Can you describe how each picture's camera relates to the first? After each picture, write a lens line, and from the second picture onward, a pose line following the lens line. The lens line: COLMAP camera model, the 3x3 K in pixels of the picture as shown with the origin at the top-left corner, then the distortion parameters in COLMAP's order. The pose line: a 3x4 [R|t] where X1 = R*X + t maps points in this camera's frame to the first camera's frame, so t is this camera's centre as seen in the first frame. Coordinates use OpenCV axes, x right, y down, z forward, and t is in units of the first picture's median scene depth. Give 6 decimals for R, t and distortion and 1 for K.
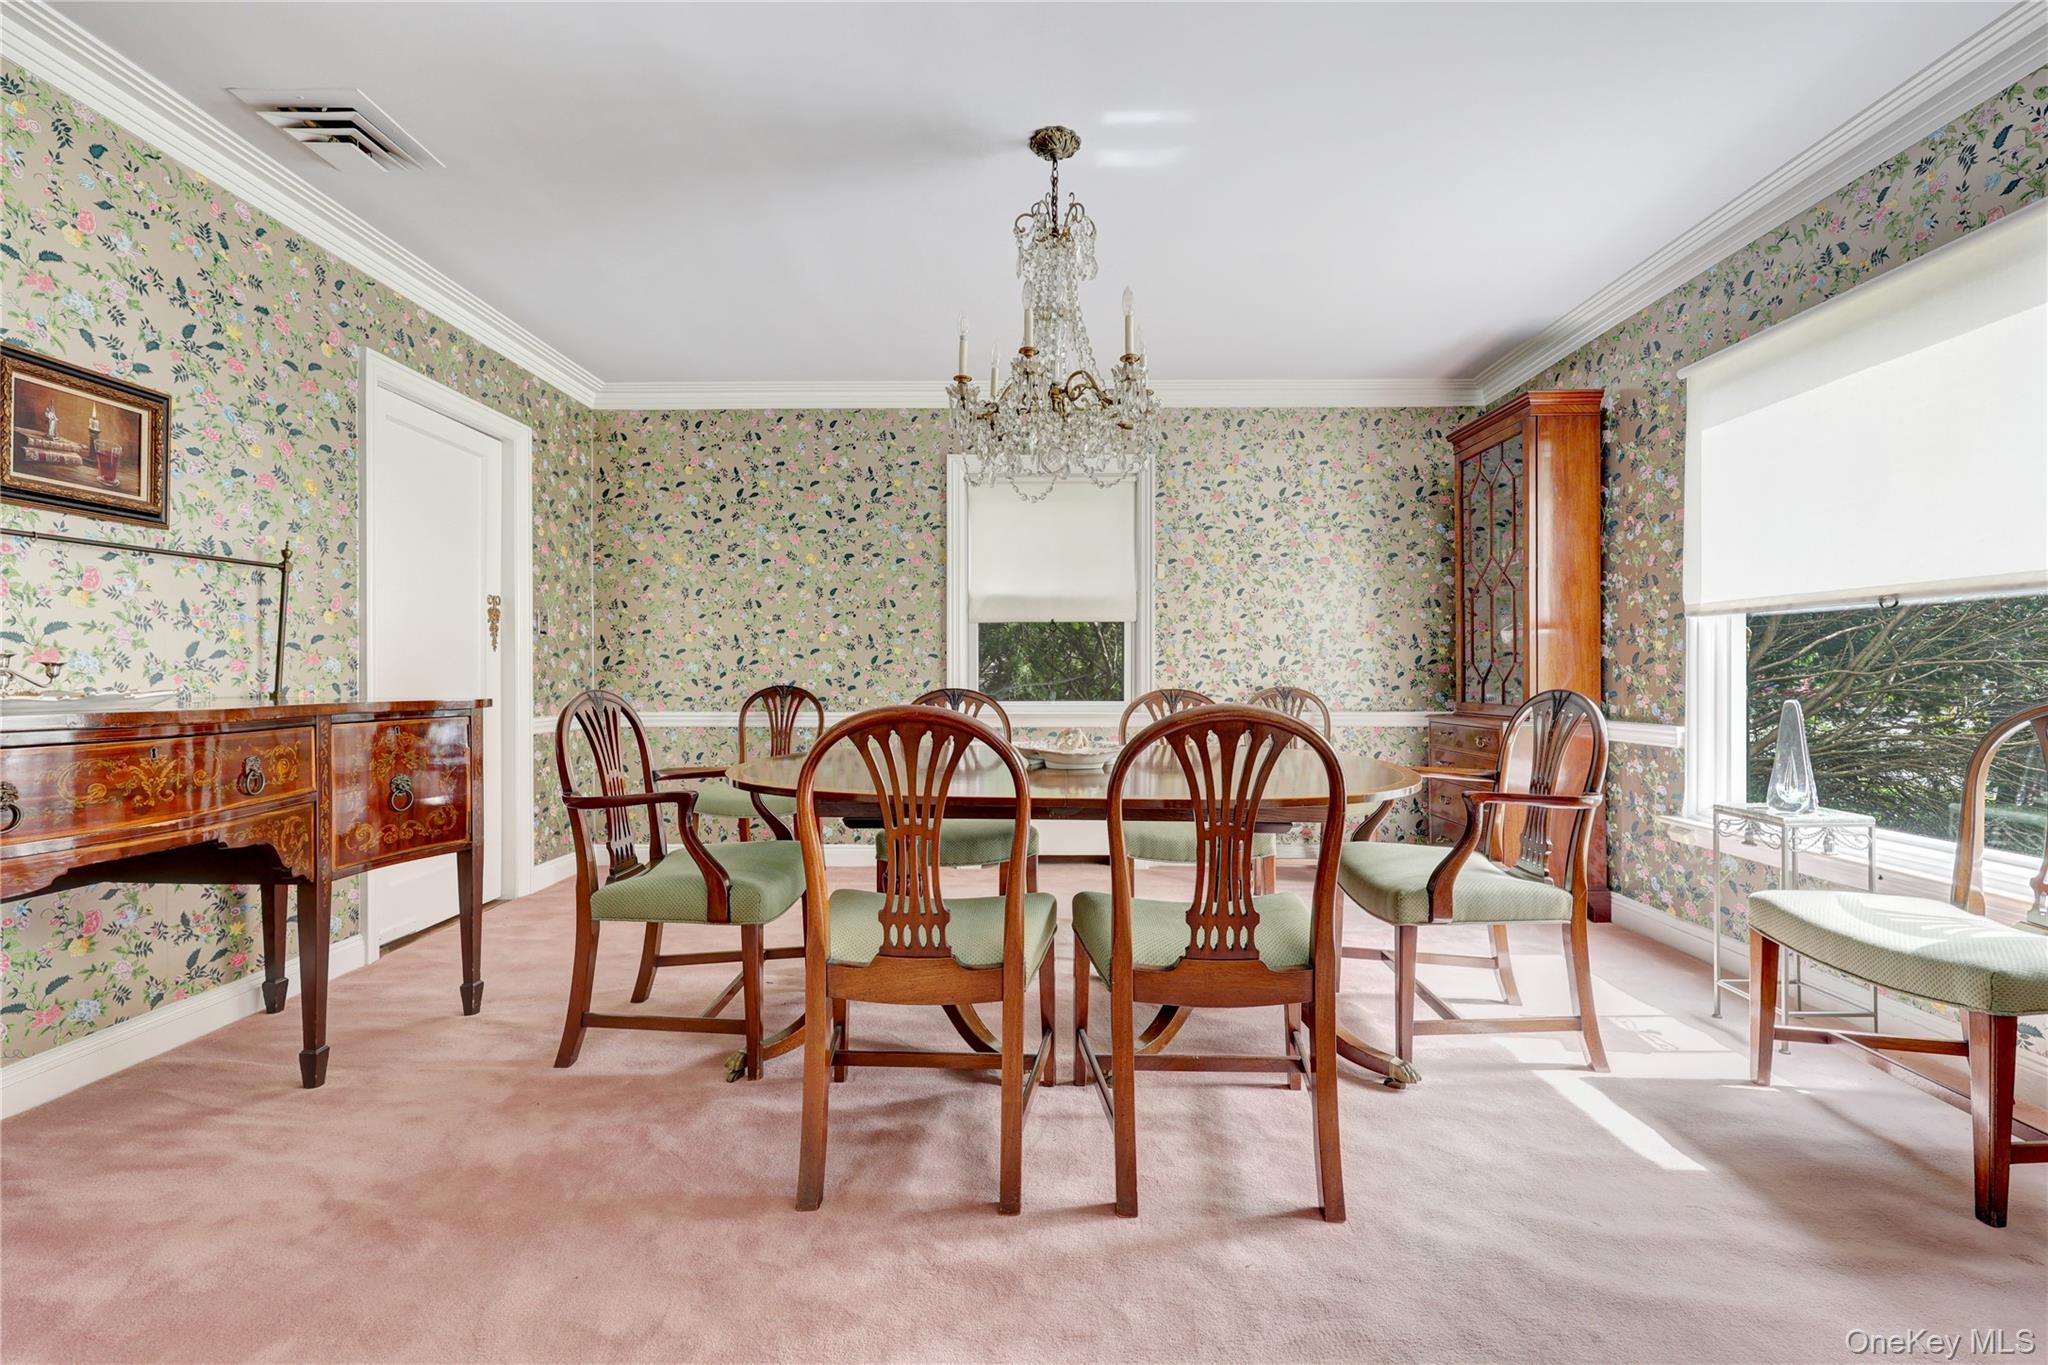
lens RADIAL K [[811.9, 0, 1033.0], [0, 811.9, 675.7], [0, 0, 1]] dist [0.001503, -0.000078]
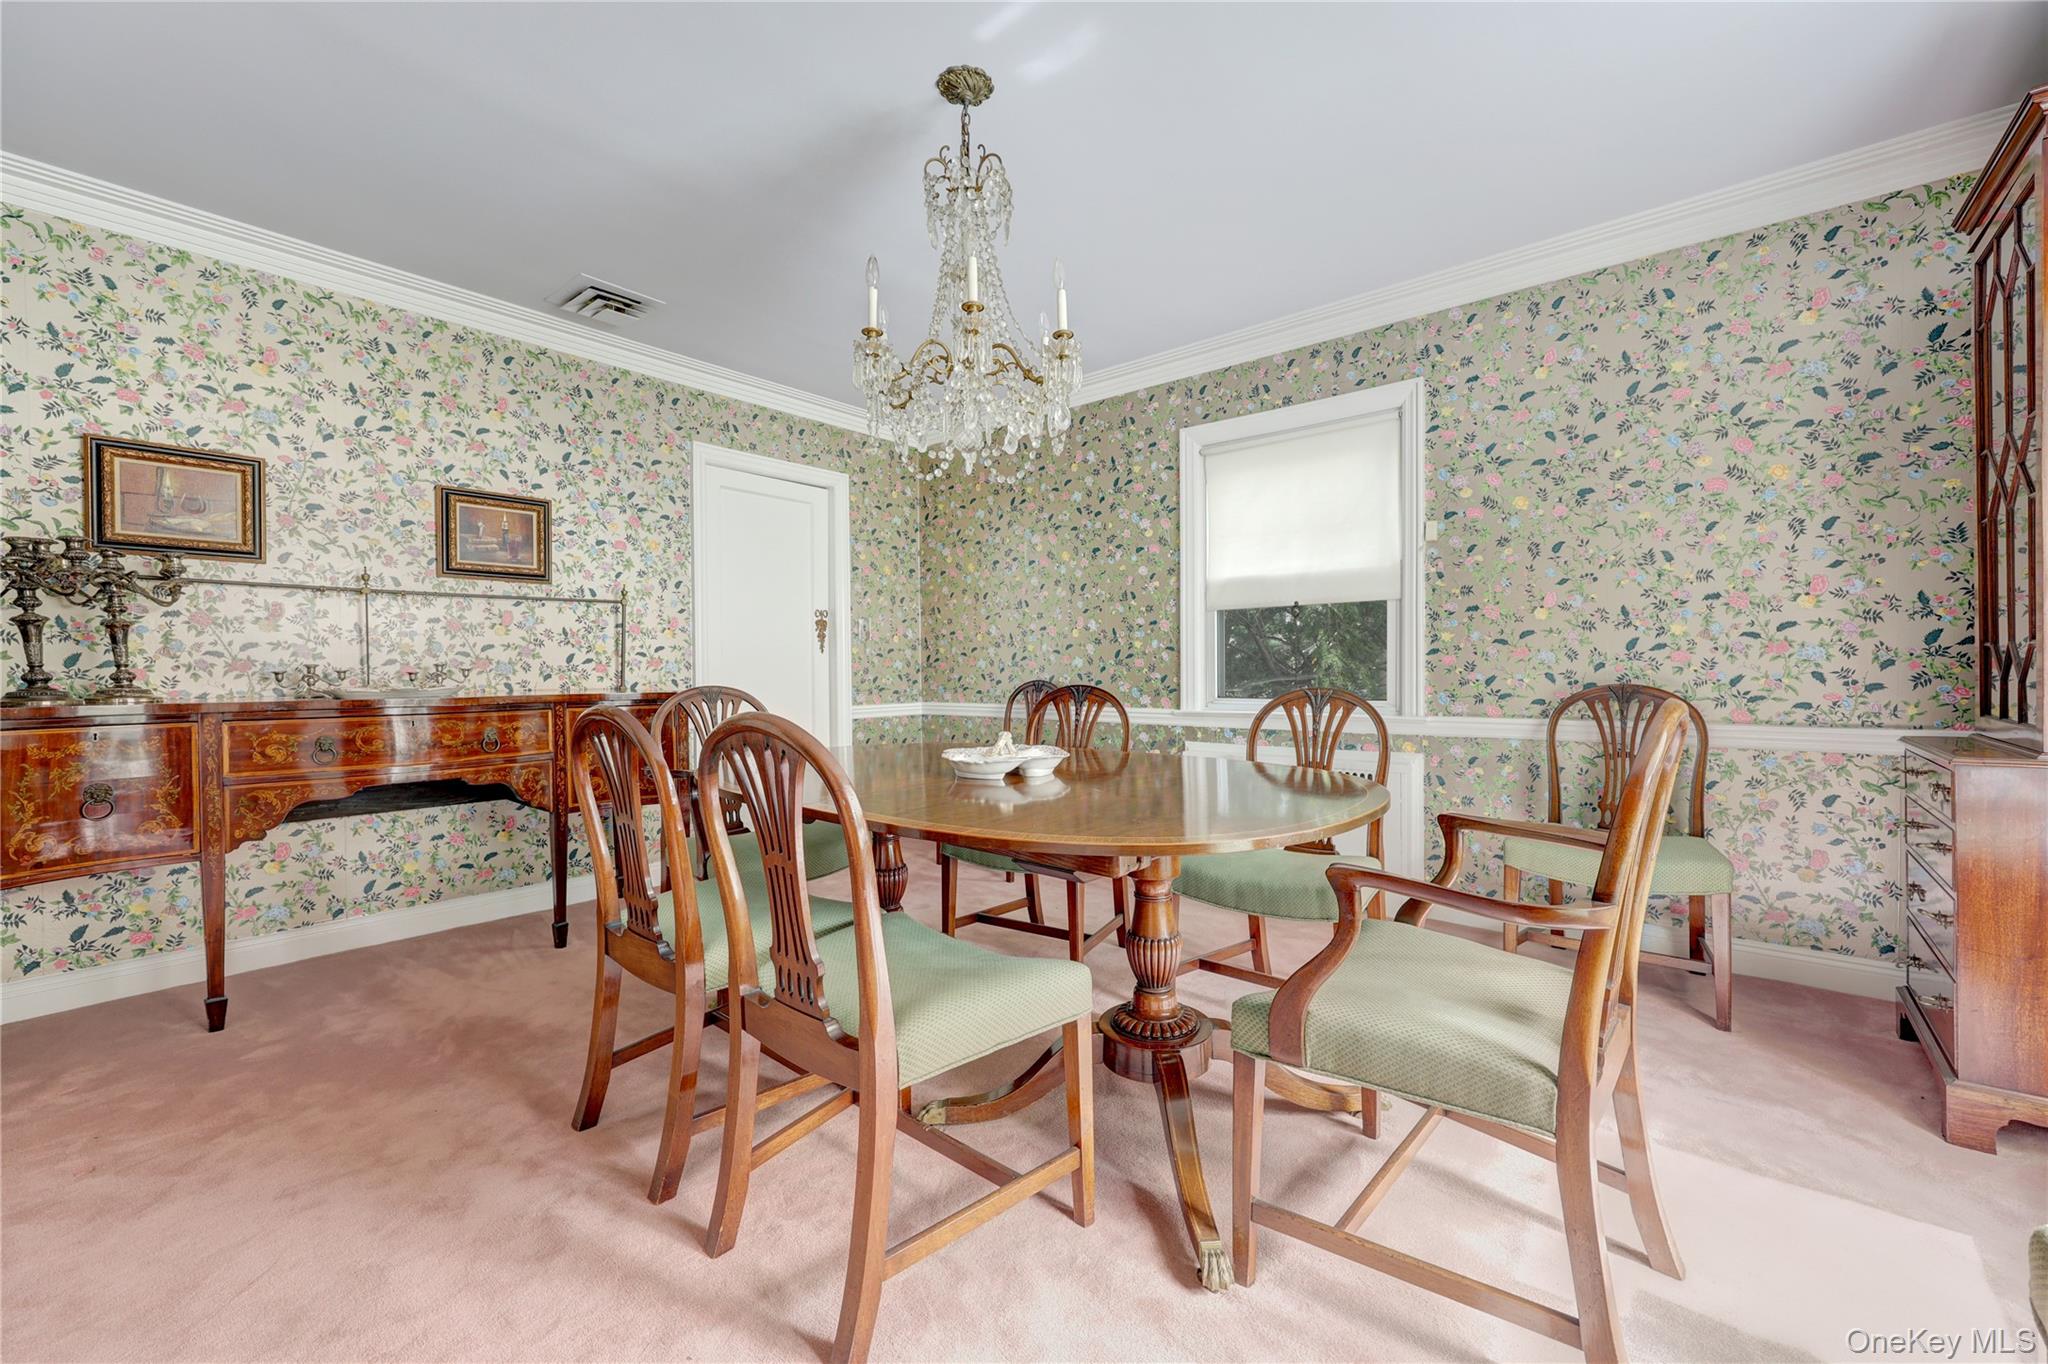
lens RADIAL K [[811.9, 0, 1030.8], [0, 811.9, 676.6], [0, 0, 1]] dist [0.001503, -0.000078]
pose [[0.777746, 0.000496, -0.628578, 0.527559], [0.008351, 0.999903, 0.011122, -0.006029], [0.628523, -0.013899, 0.777667, 0.269378]]
